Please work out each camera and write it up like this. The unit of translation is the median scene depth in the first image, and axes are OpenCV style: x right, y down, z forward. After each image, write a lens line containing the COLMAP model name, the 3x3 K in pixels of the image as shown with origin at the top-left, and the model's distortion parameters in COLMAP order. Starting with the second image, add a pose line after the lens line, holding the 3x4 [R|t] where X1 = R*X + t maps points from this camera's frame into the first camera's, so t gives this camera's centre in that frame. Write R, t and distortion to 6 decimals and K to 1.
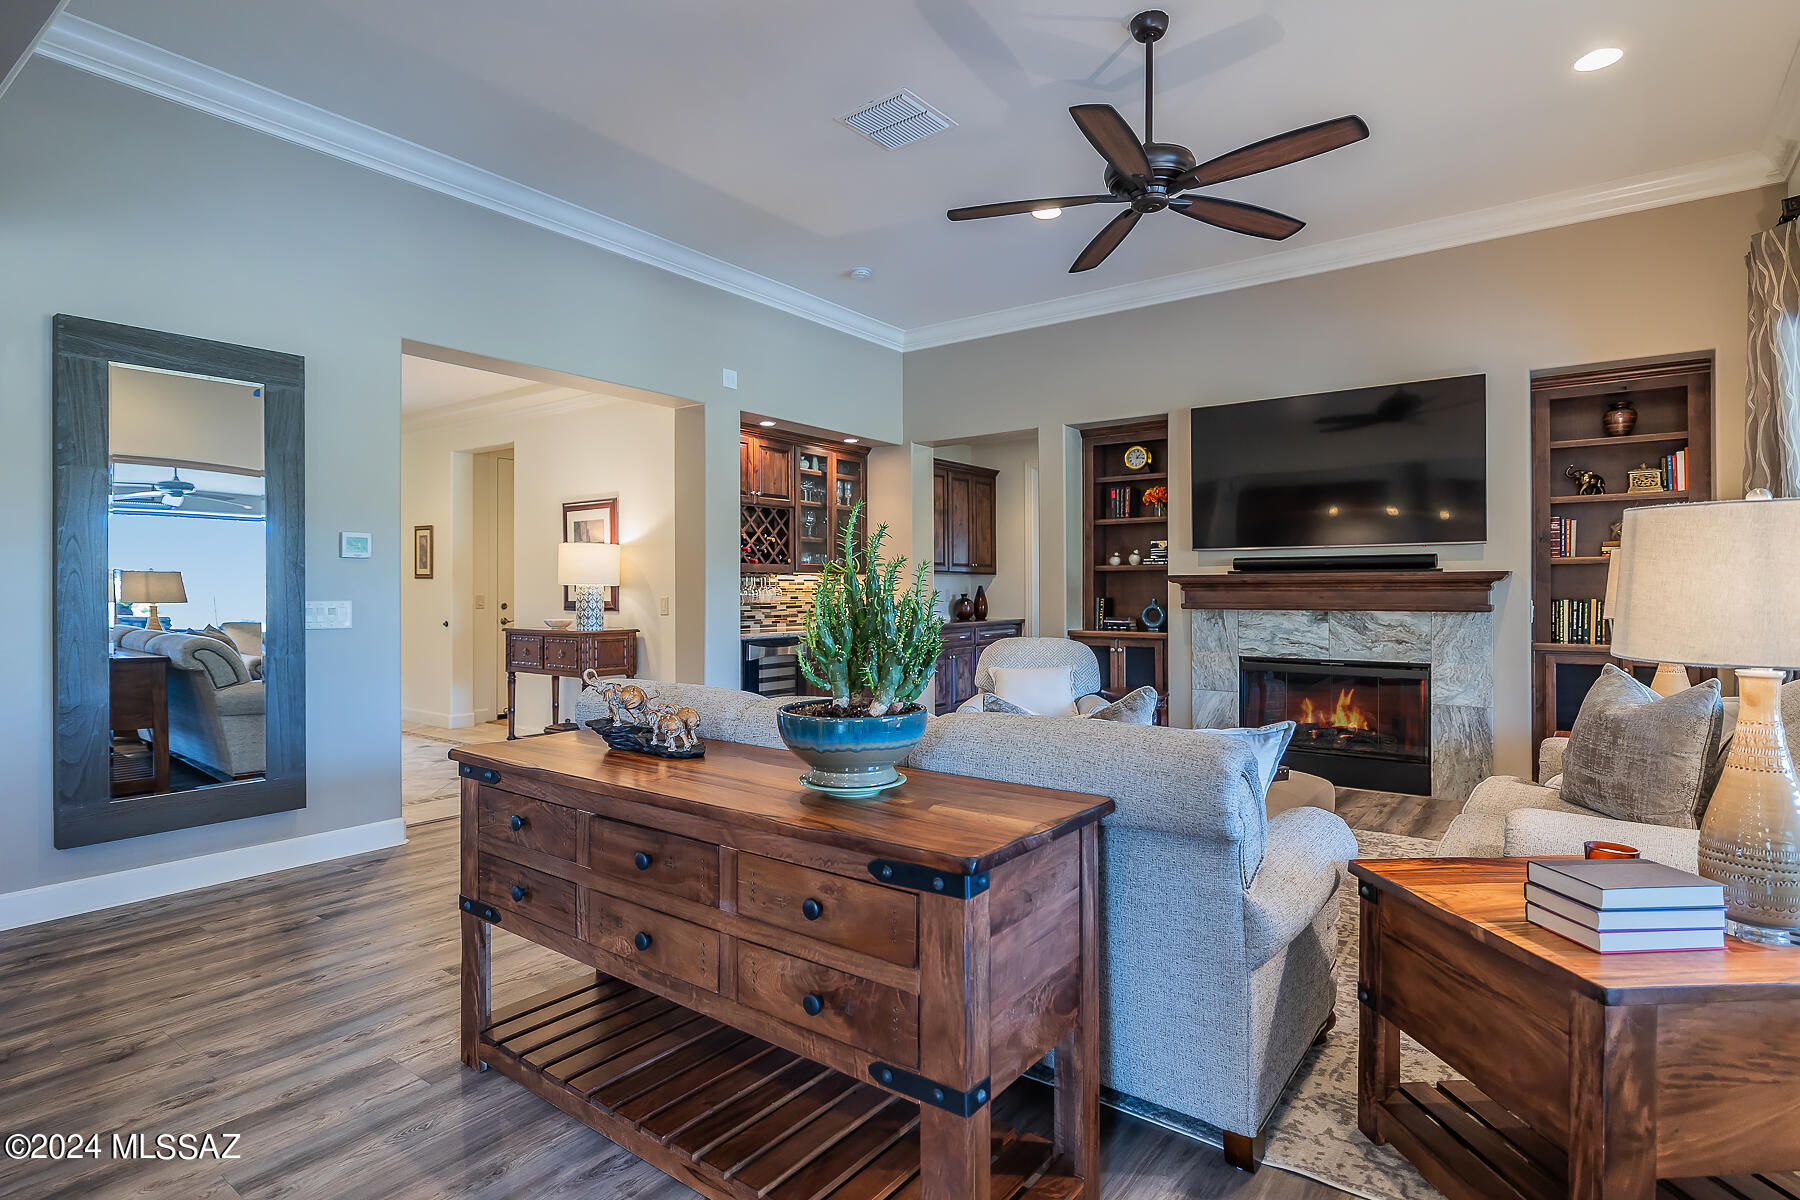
lens RADIAL K [[890.8, 0, 906.0], [0, 890.8, 594.0], [0, 0, 1]] dist [-0.001083, 0.000237]
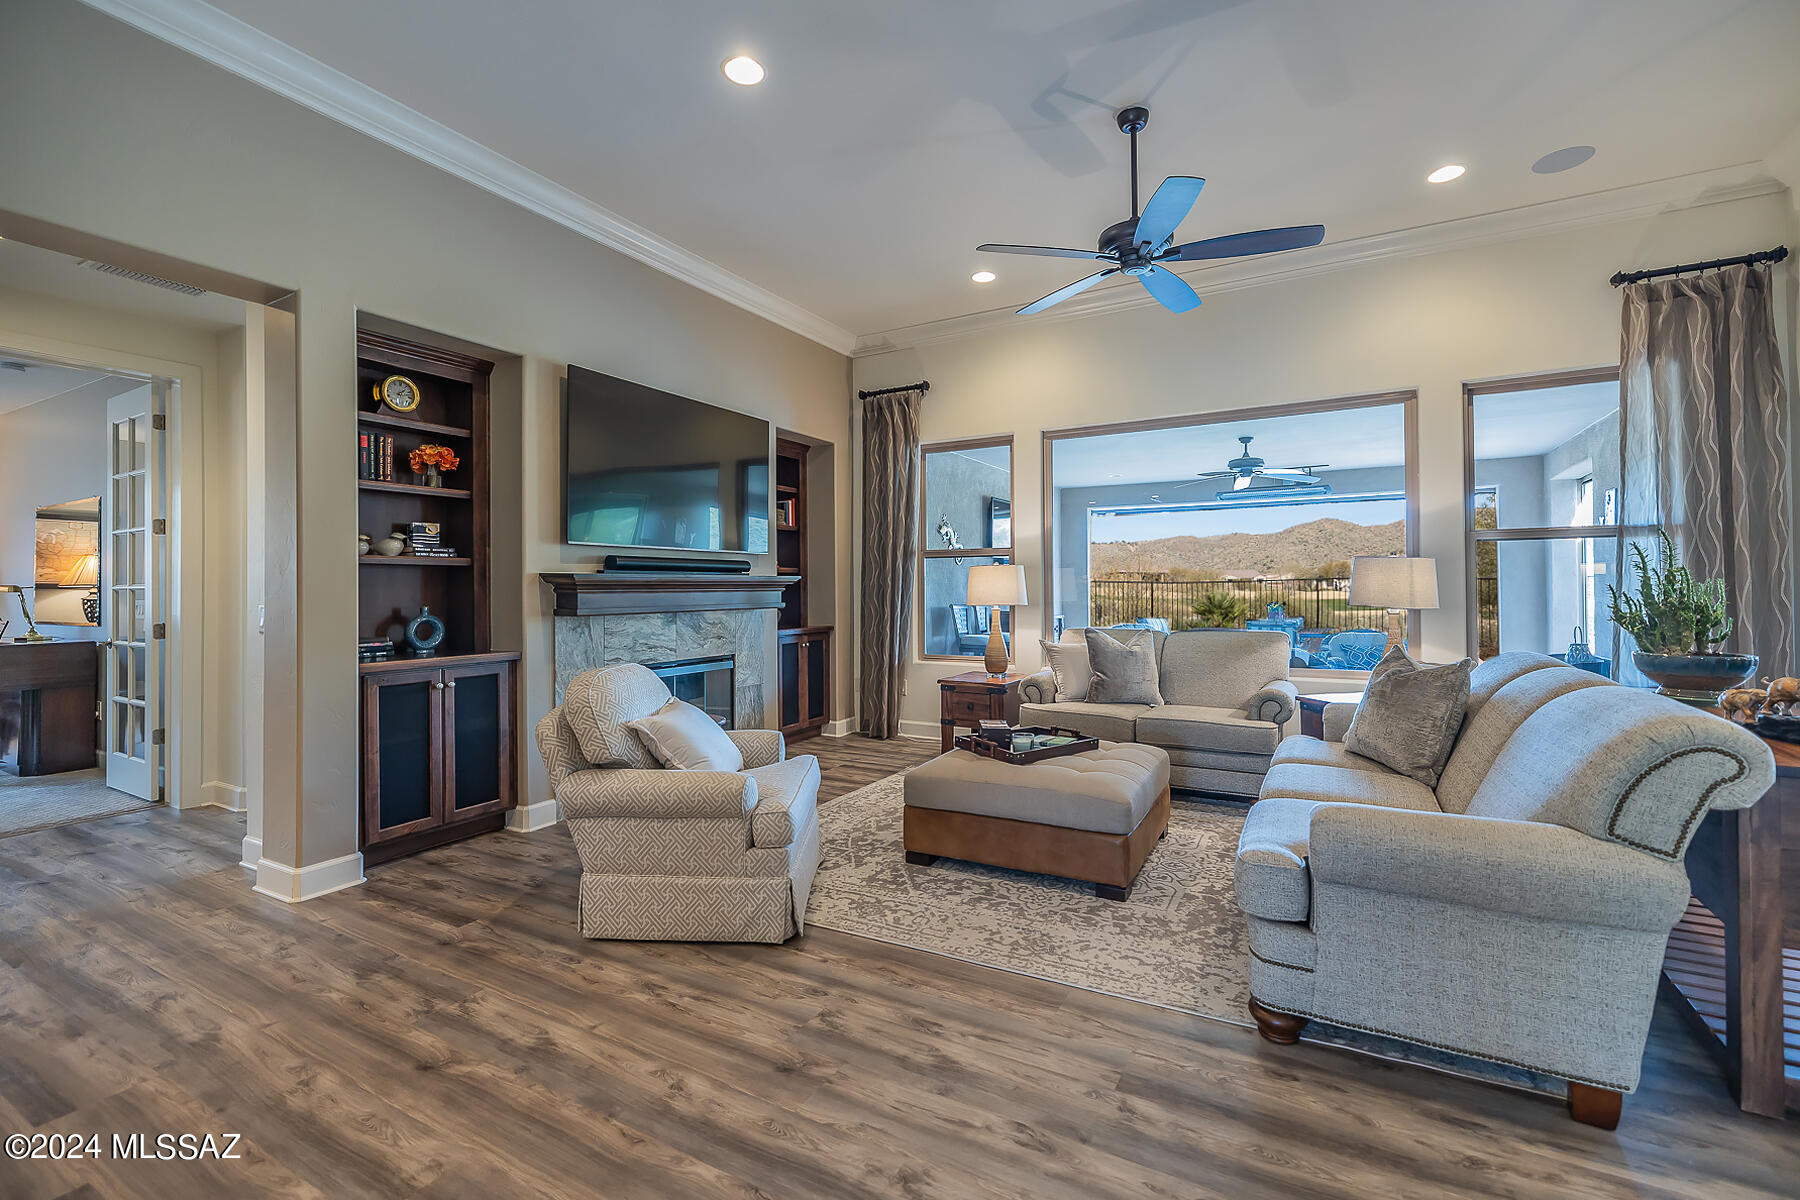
lens RADIAL K [[785.0, 0, 900.0], [0, 785.0, 600.0], [0, 0, 1]] dist [0.003451, 0.000303]
pose [[-0.113678, -0.013234, 0.993430, -0.411820], [0.010667, 0.999837, 0.014540, -0.005297], [-0.993460, 0.012249, -0.113518, 0.790848]]
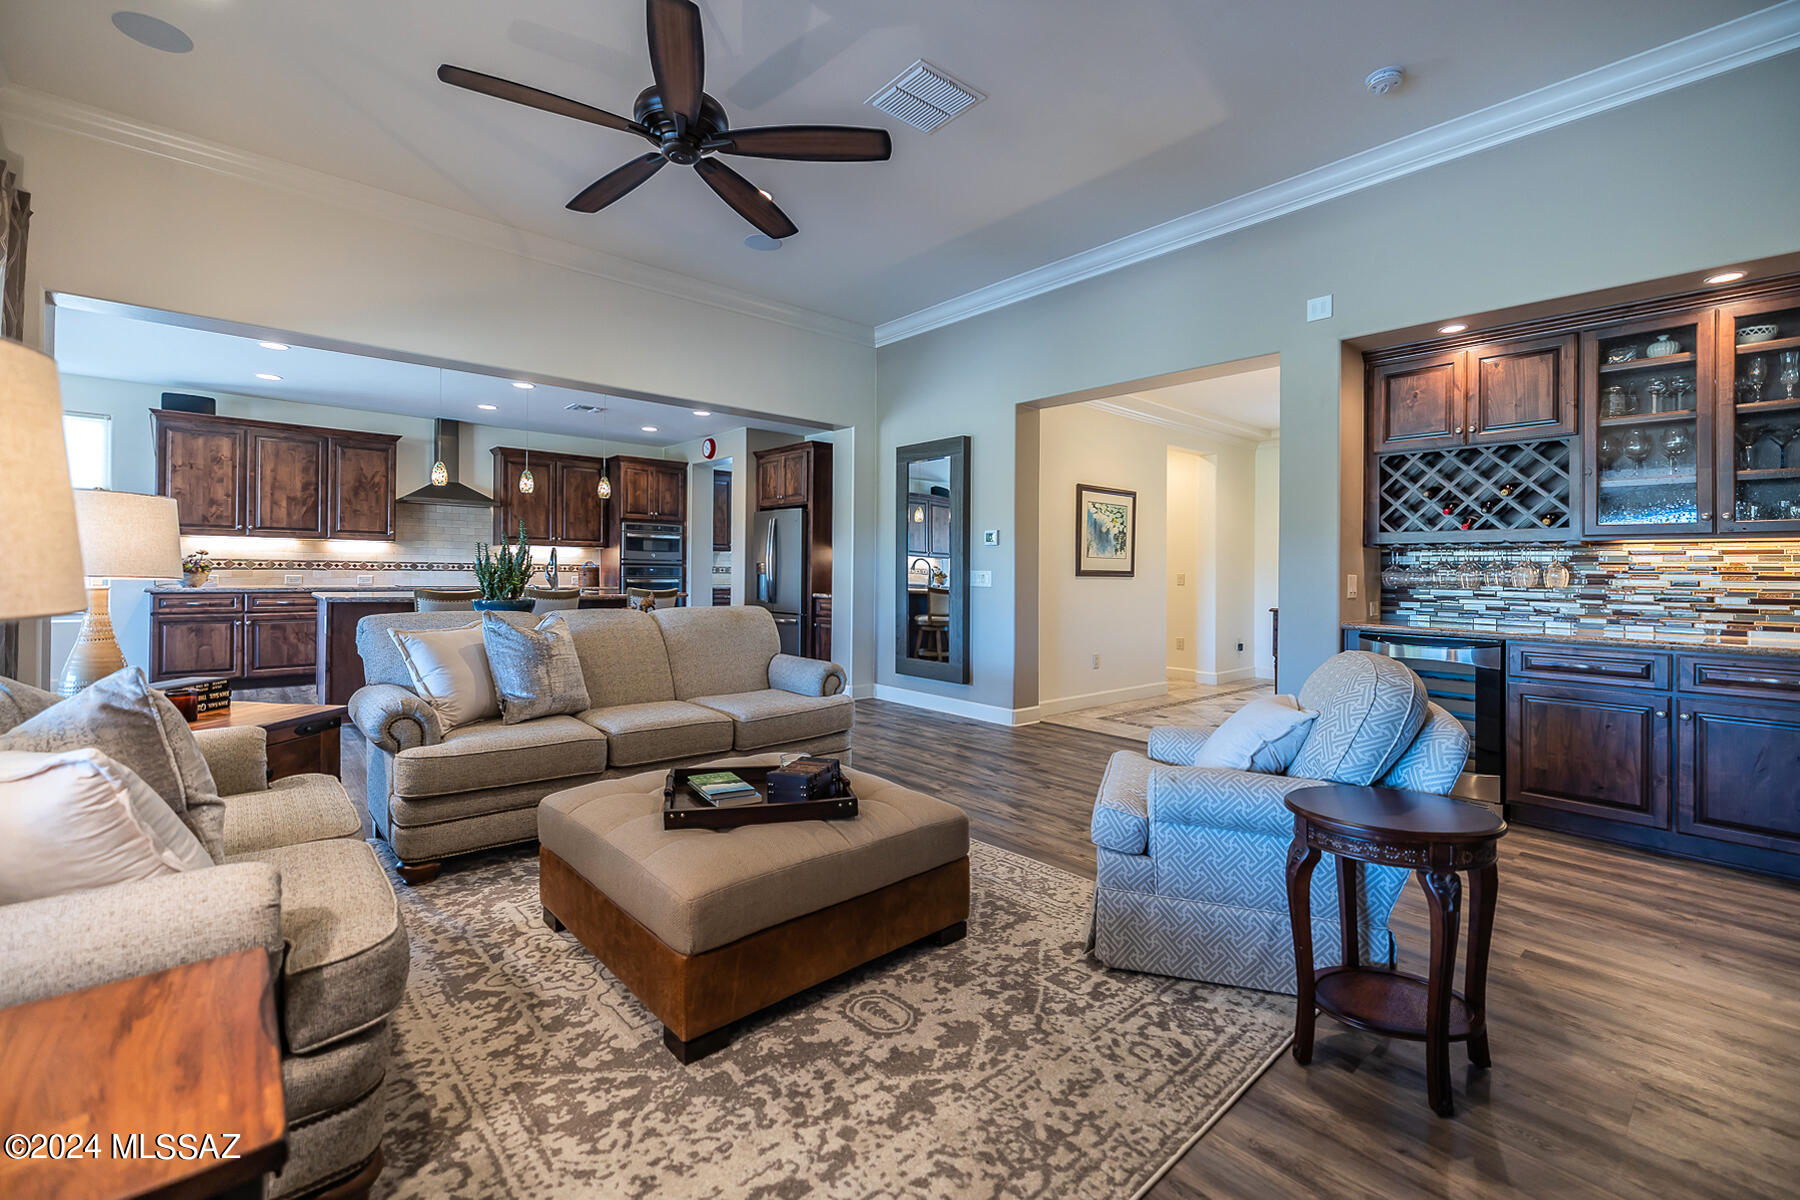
lens RADIAL K [[778.0, 0, 905.1], [0, 778.0, 566.5], [0, 0, 1]] dist [0.000436, -0.009263]
pose [[-0.195425, -0.010806, -0.980659, 0.574597], [-0.020879, 0.999759, -0.006856, 0.009050], [0.980496, 0.019135, -0.195603, 0.767020]]
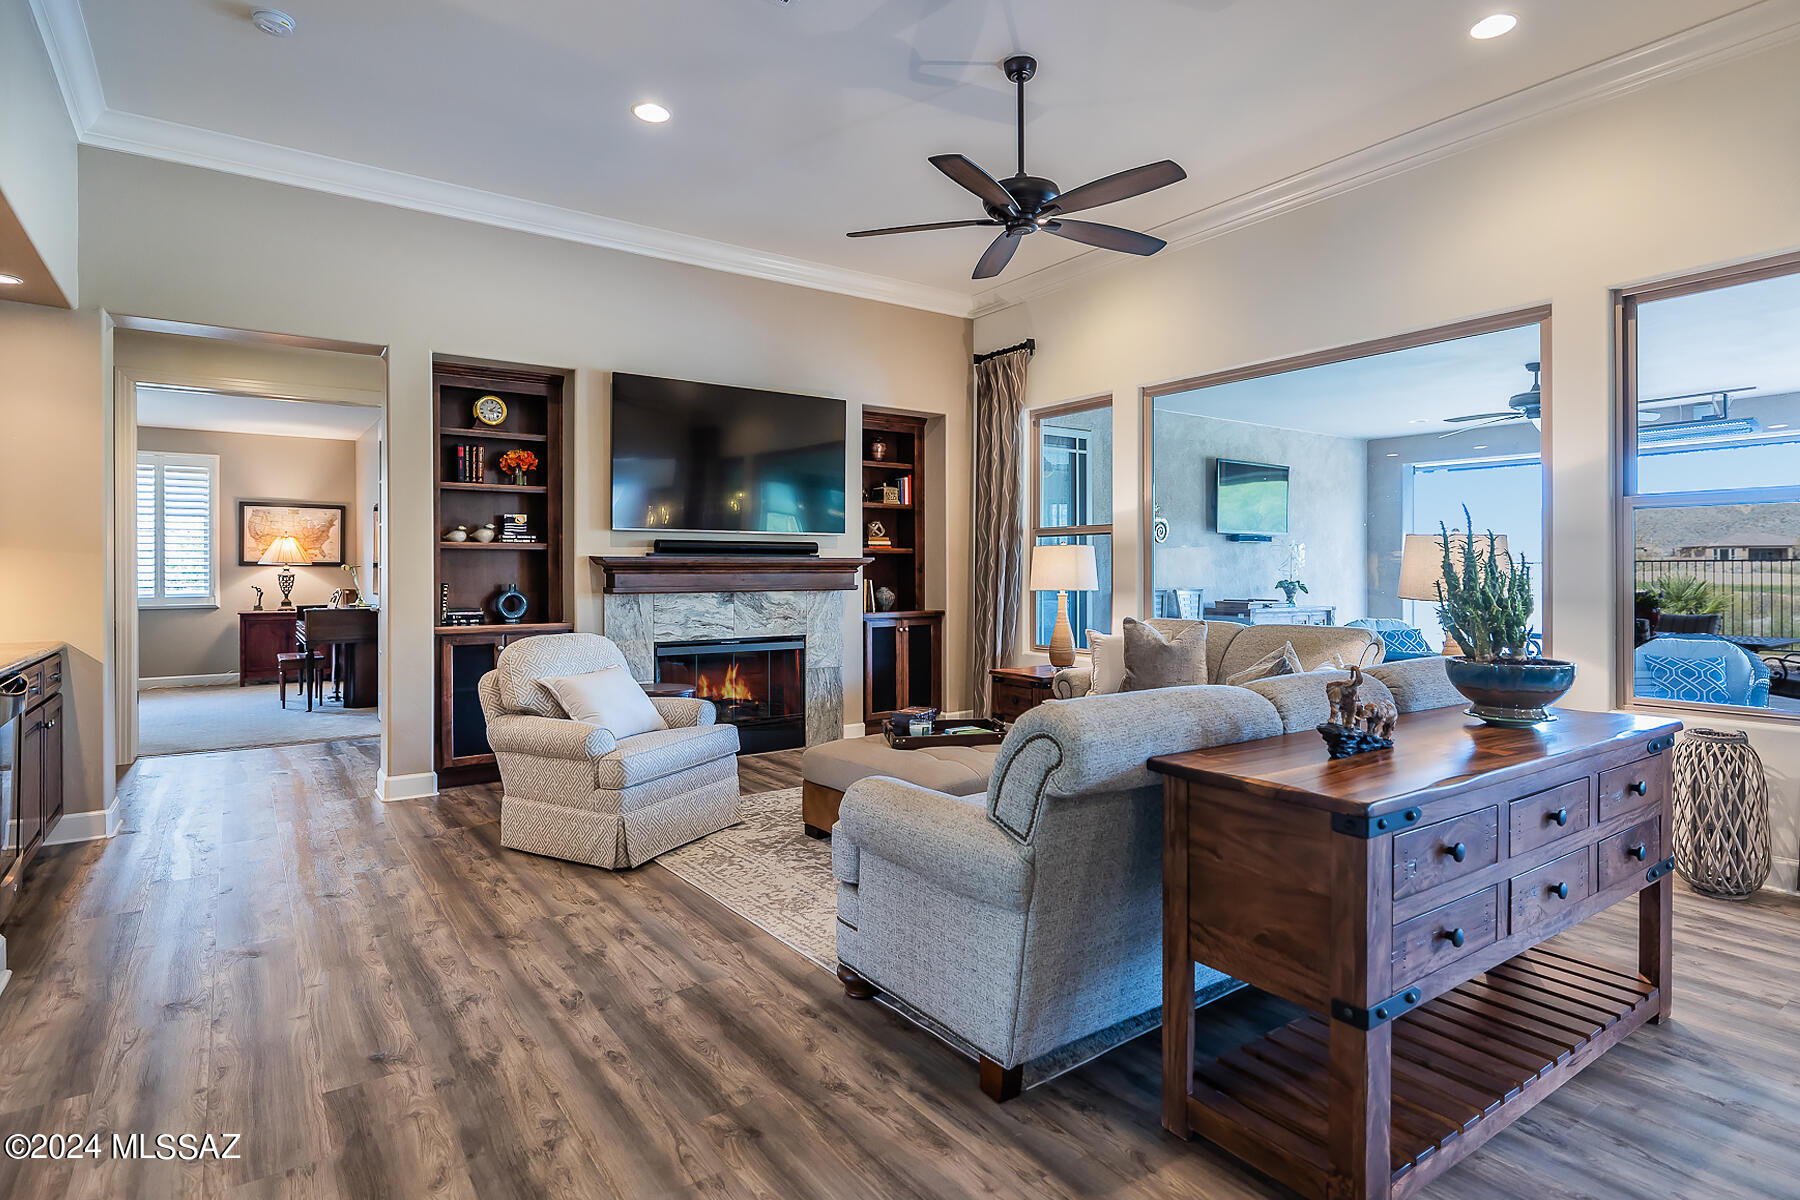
lens RADIAL K [[951.9, 0, 896.5], [0, 951.9, 595.8], [0, 0, 1]] dist [-0.000214, 0.000095]
pose [[0.322897, -0.024573, 0.946115, -0.505582], [0.004514, 0.999691, 0.024424, -0.003883], [-0.946423, -0.003615, 0.322908, 0.416661]]
